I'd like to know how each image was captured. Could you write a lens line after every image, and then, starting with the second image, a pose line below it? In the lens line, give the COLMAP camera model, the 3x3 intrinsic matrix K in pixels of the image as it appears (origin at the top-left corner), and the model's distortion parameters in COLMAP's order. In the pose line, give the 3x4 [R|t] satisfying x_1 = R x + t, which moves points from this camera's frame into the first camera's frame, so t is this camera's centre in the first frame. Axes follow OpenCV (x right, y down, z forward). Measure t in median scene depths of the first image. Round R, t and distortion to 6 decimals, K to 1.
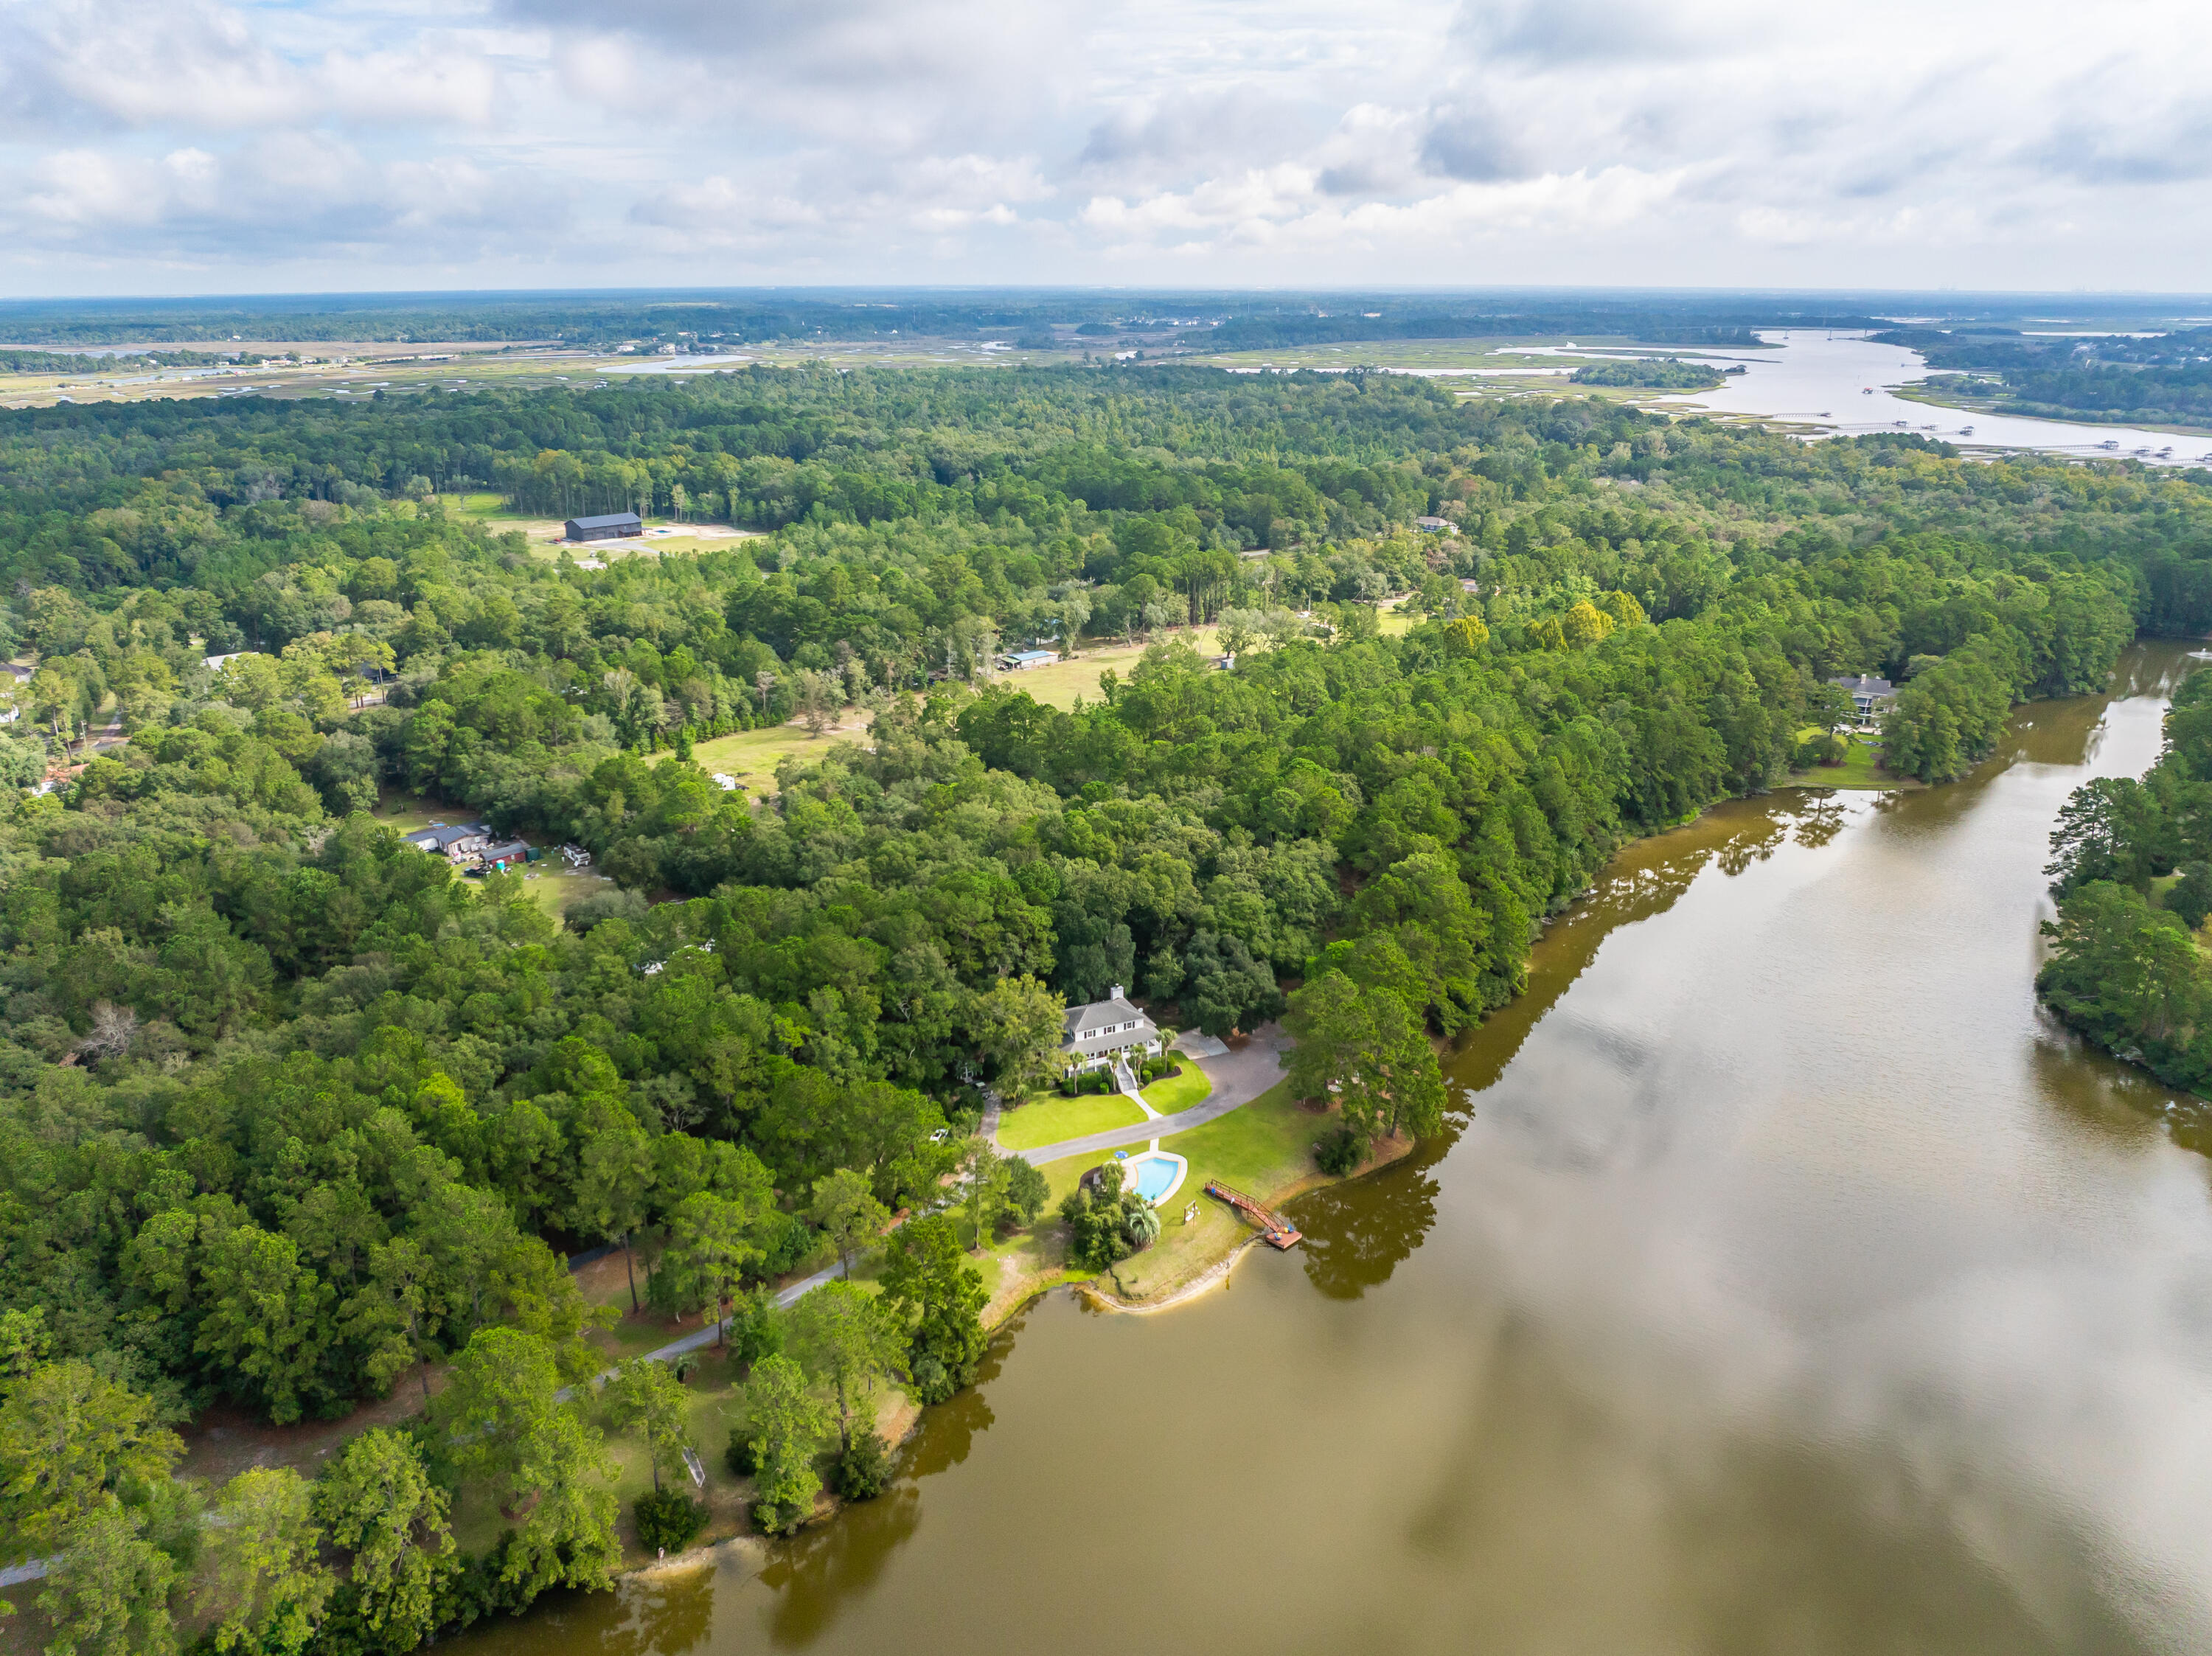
lens RADIAL K [[1576.9, 0, 1105.1], [0, 1576.9, 824.6], [0, 0, 1]] dist [-0.052279, 0.019271]
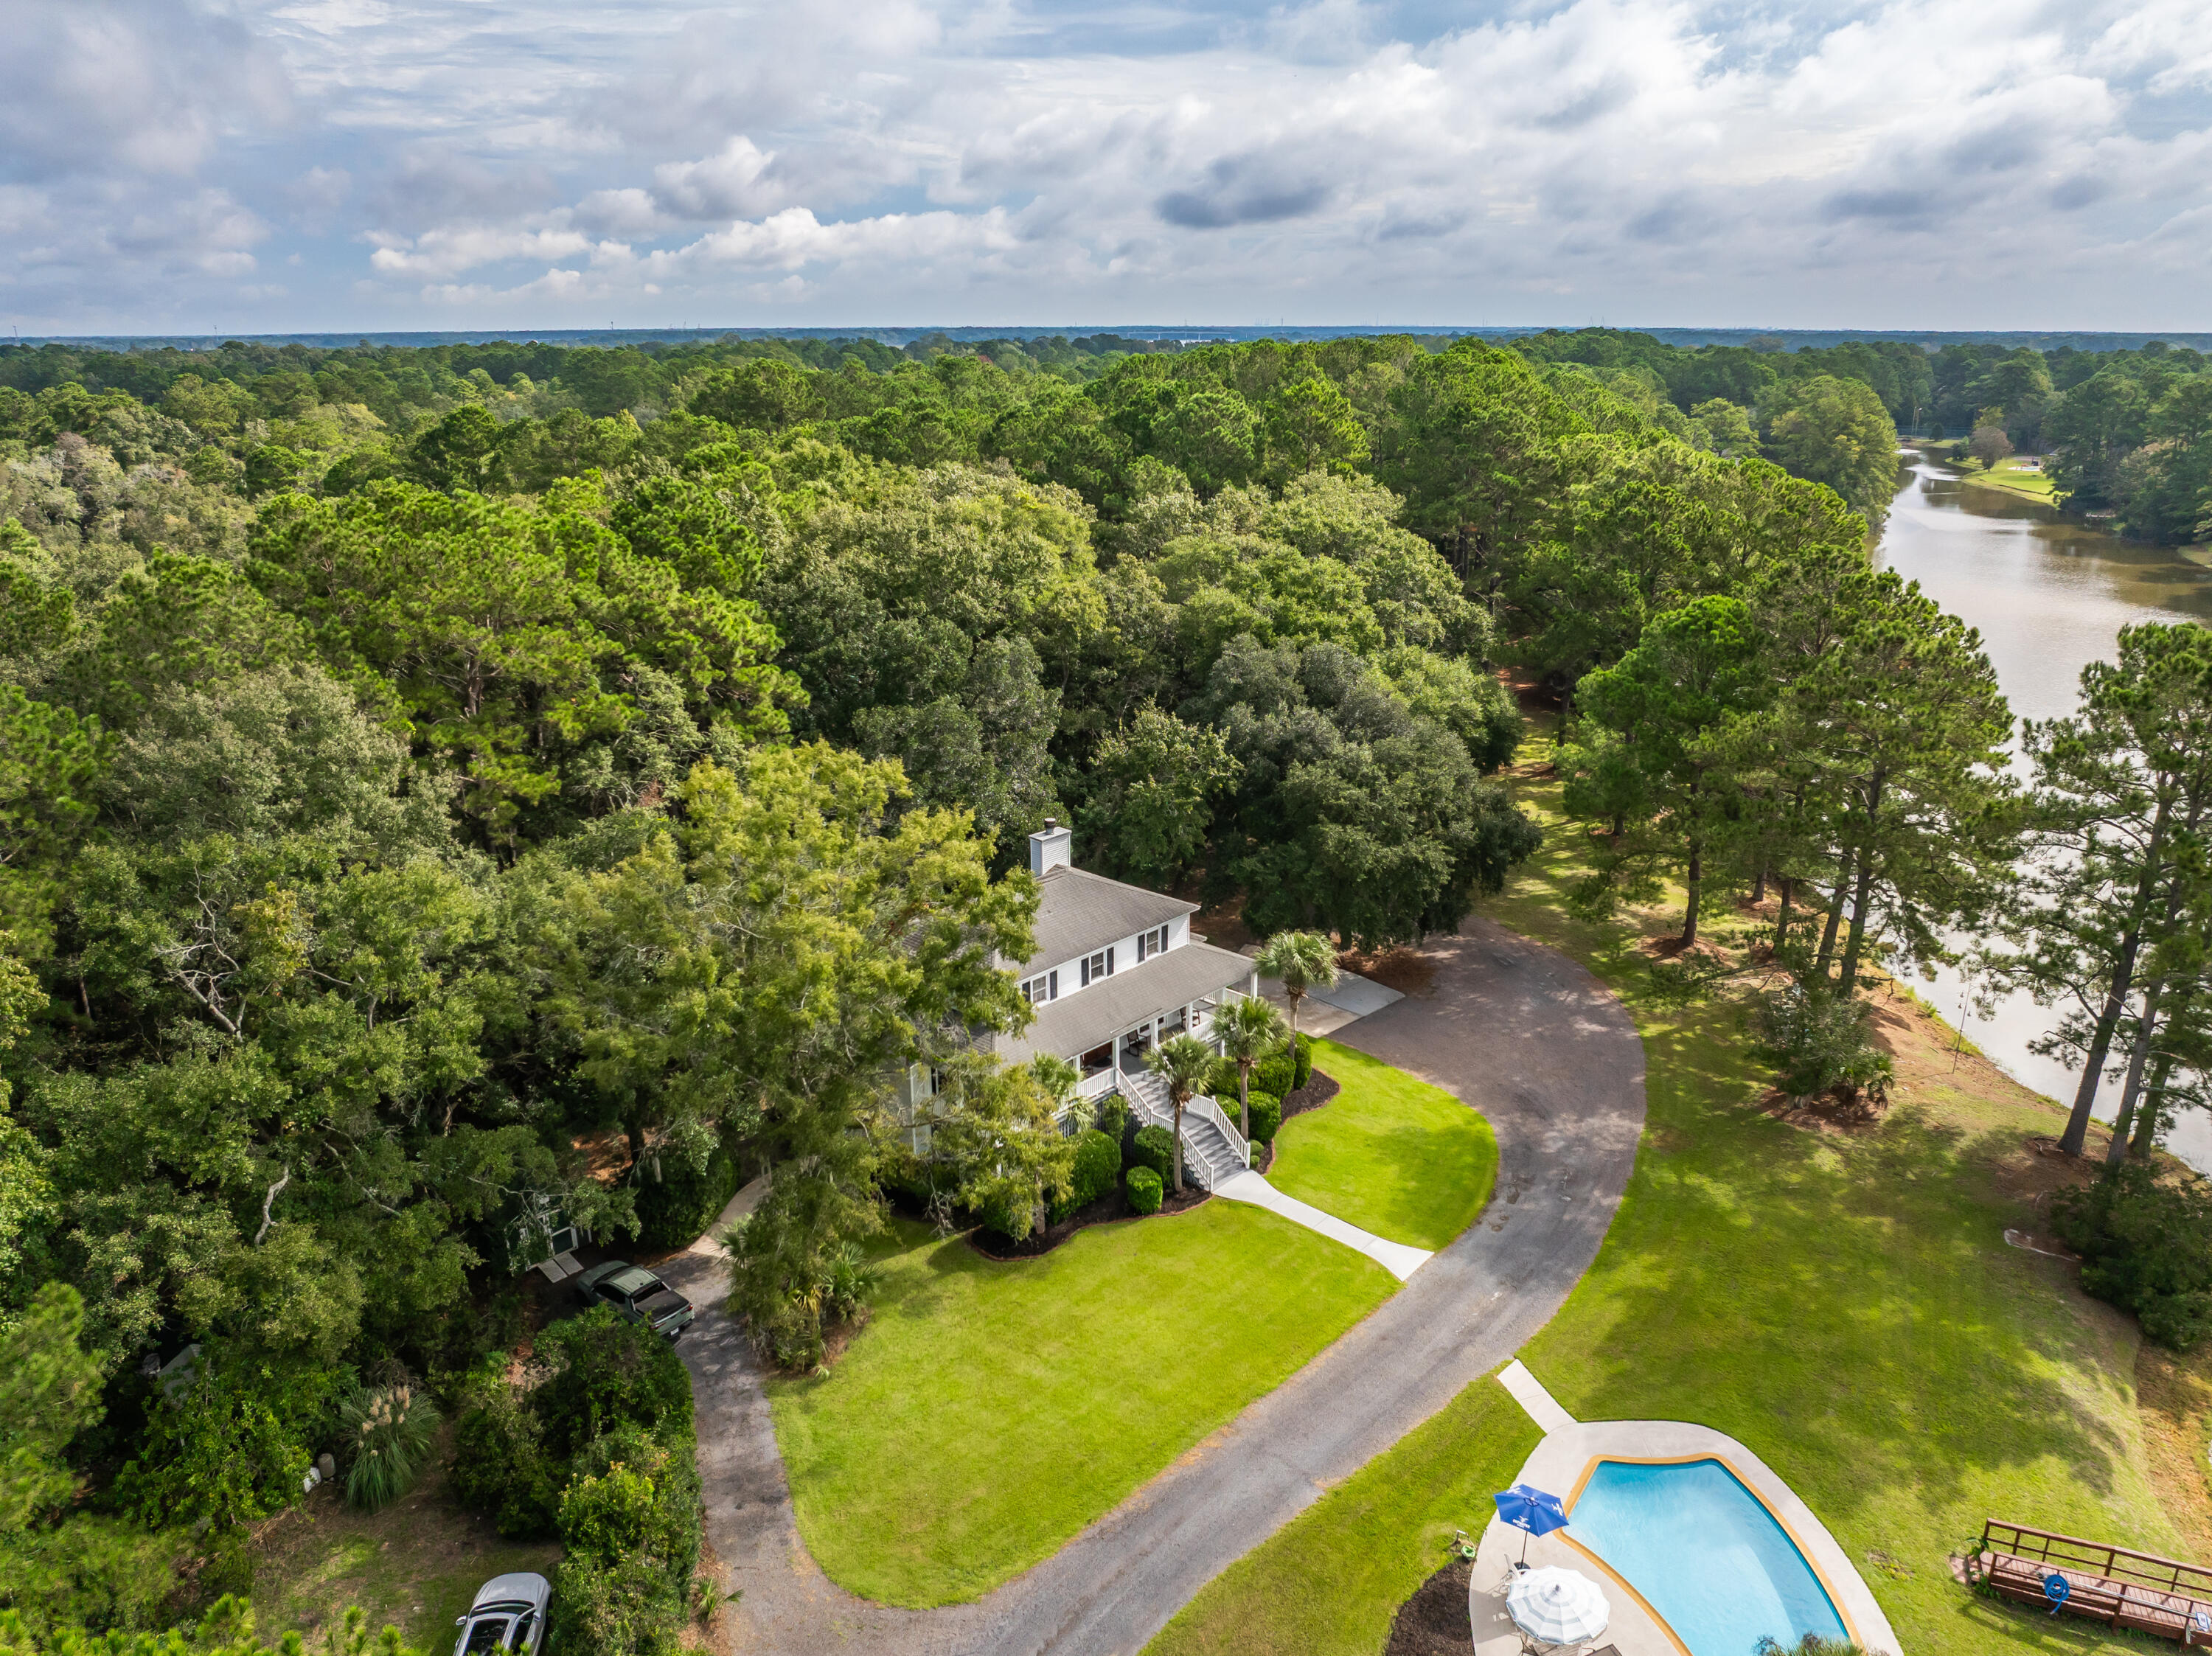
lens RADIAL K [[1576.9, 0, 1099.7], [0, 1576.9, 820.4], [0, 0, 1]] dist [-0.052279, 0.019271]
pose [[0.927861, -0.112513, 0.355548, -0.087144], [0.124368, 0.992180, -0.010584, 0.108269], [-0.351577, 0.054039, 0.934598, 0.747261]]
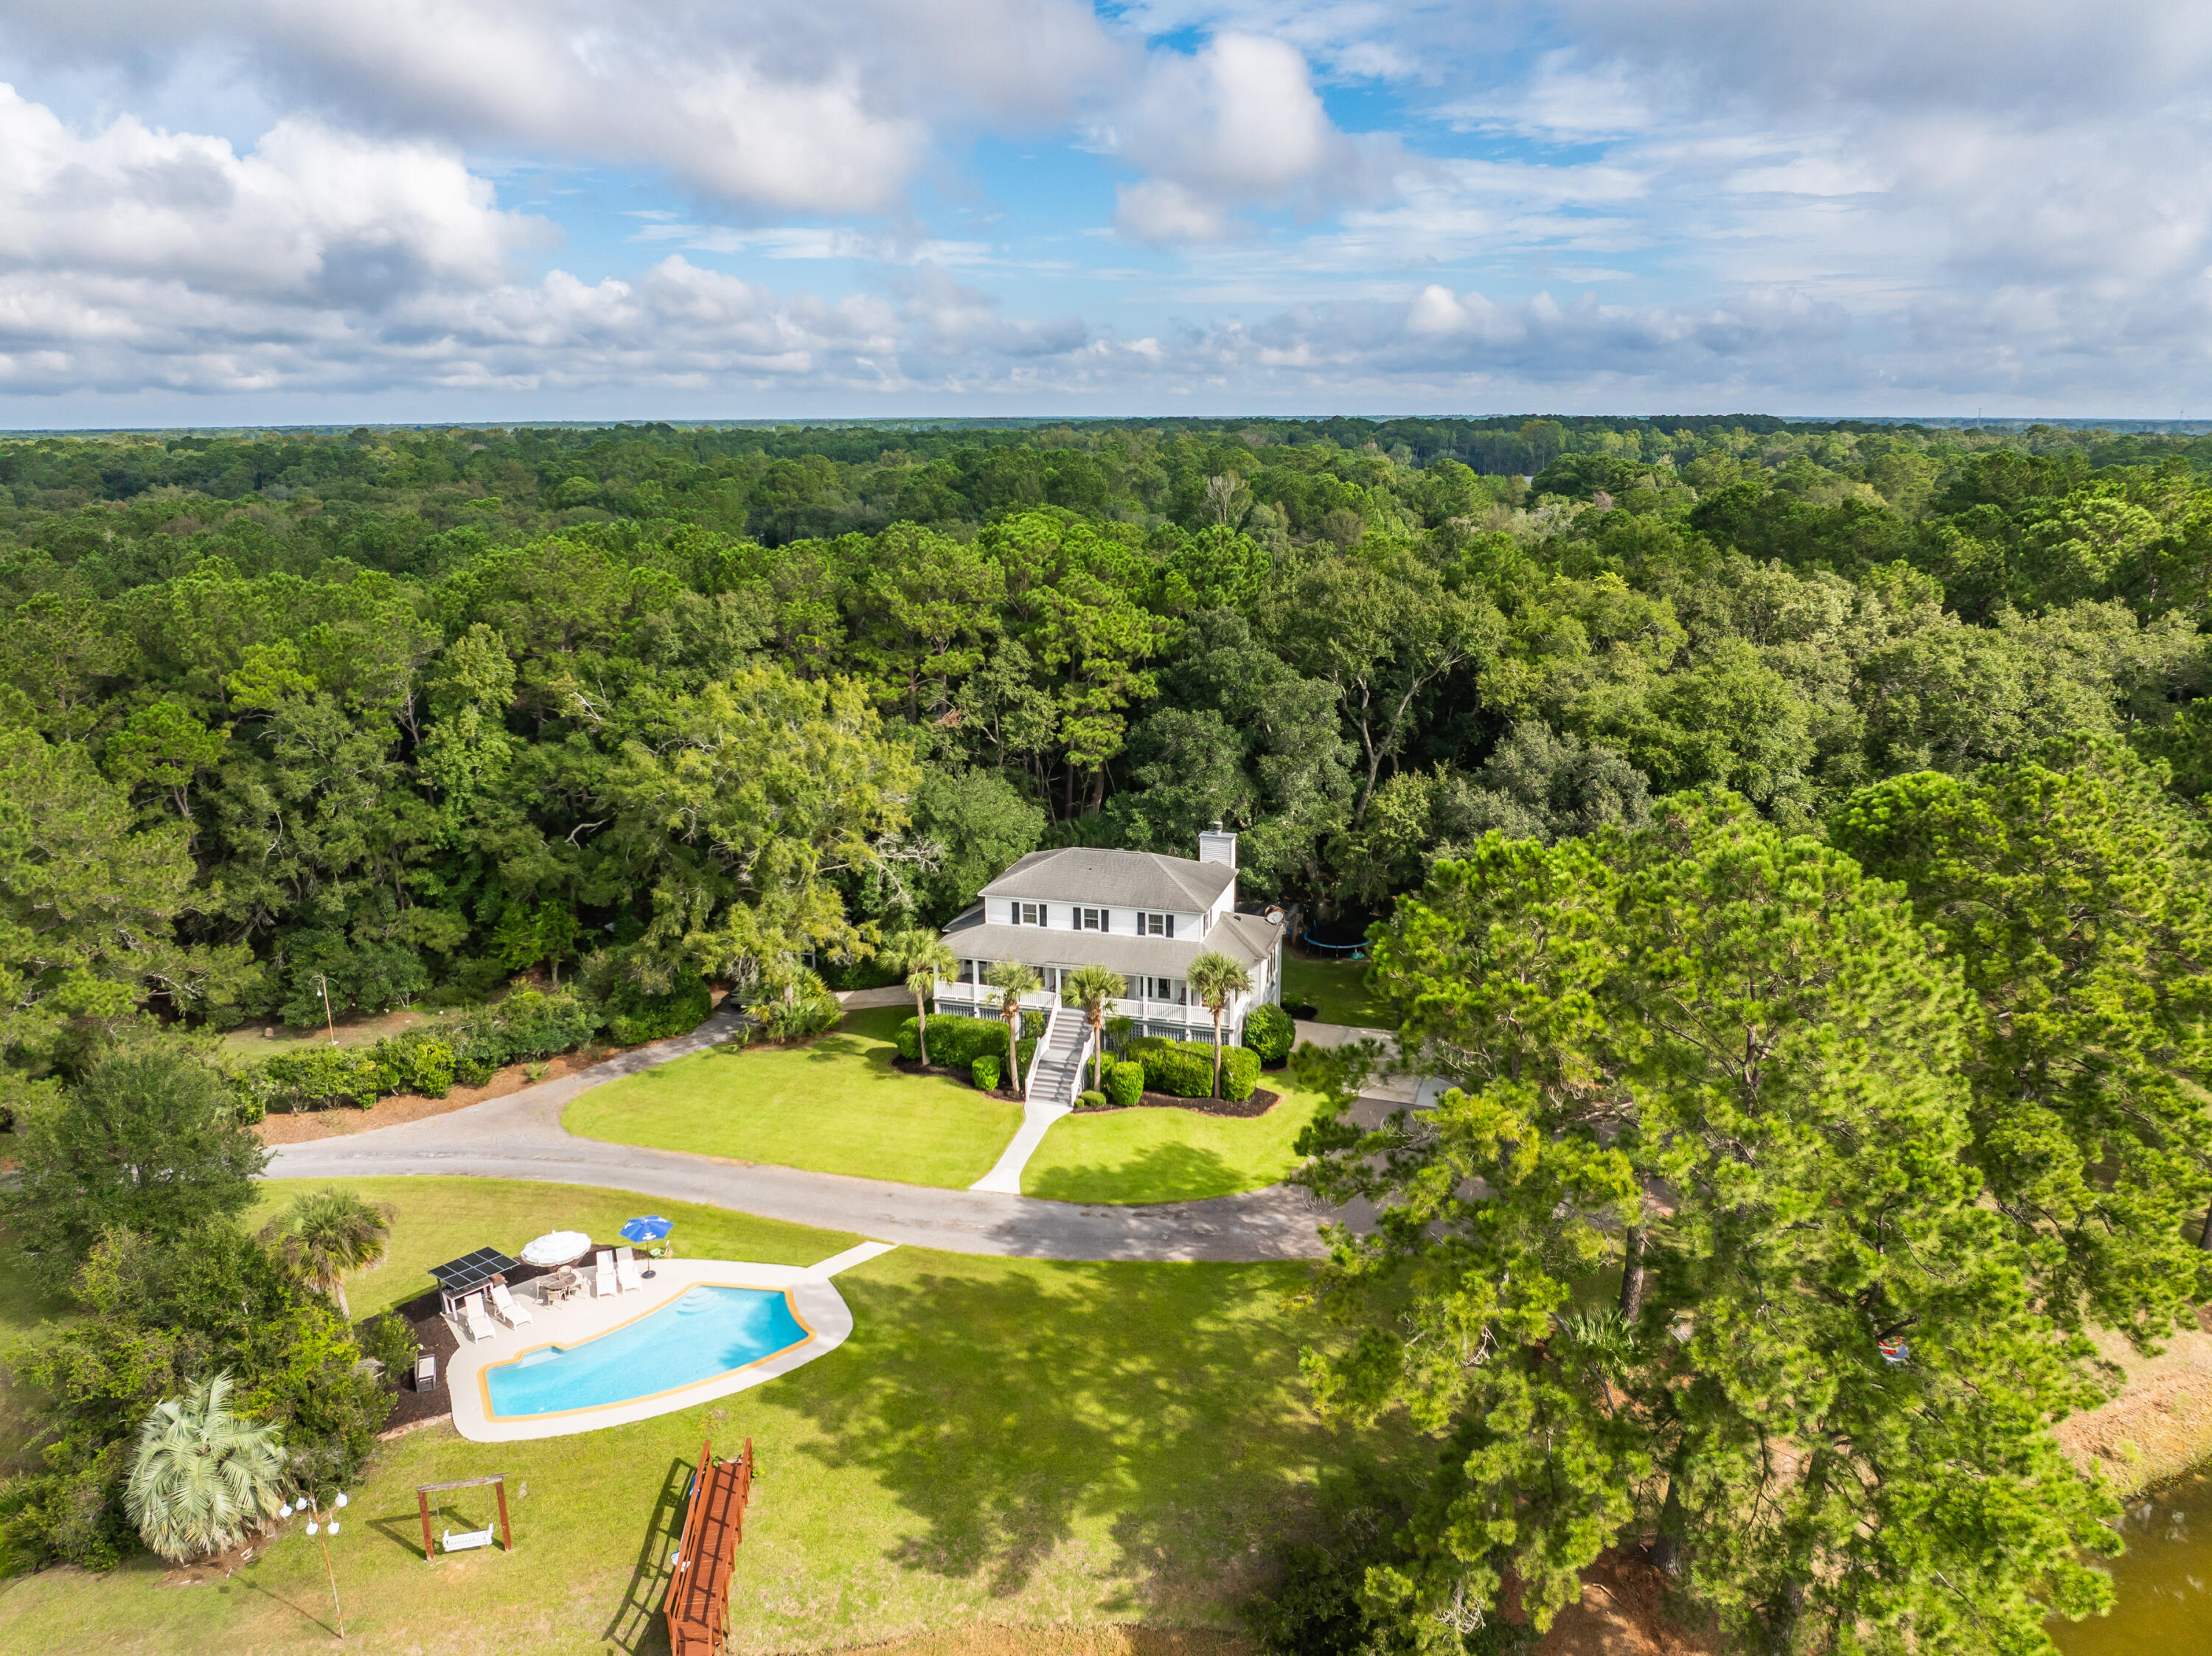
lens RADIAL K [[1576.9, 0, 1117.7], [0, 1576.9, 851.4], [0, 0, 1]] dist [-0.052279, 0.019271]
pose [[0.752515, 0.174019, -0.635168, 0.211296], [-0.216067, 0.976311, 0.011498, 0.110933], [0.622122, 0.128586, 0.772288, 0.743698]]
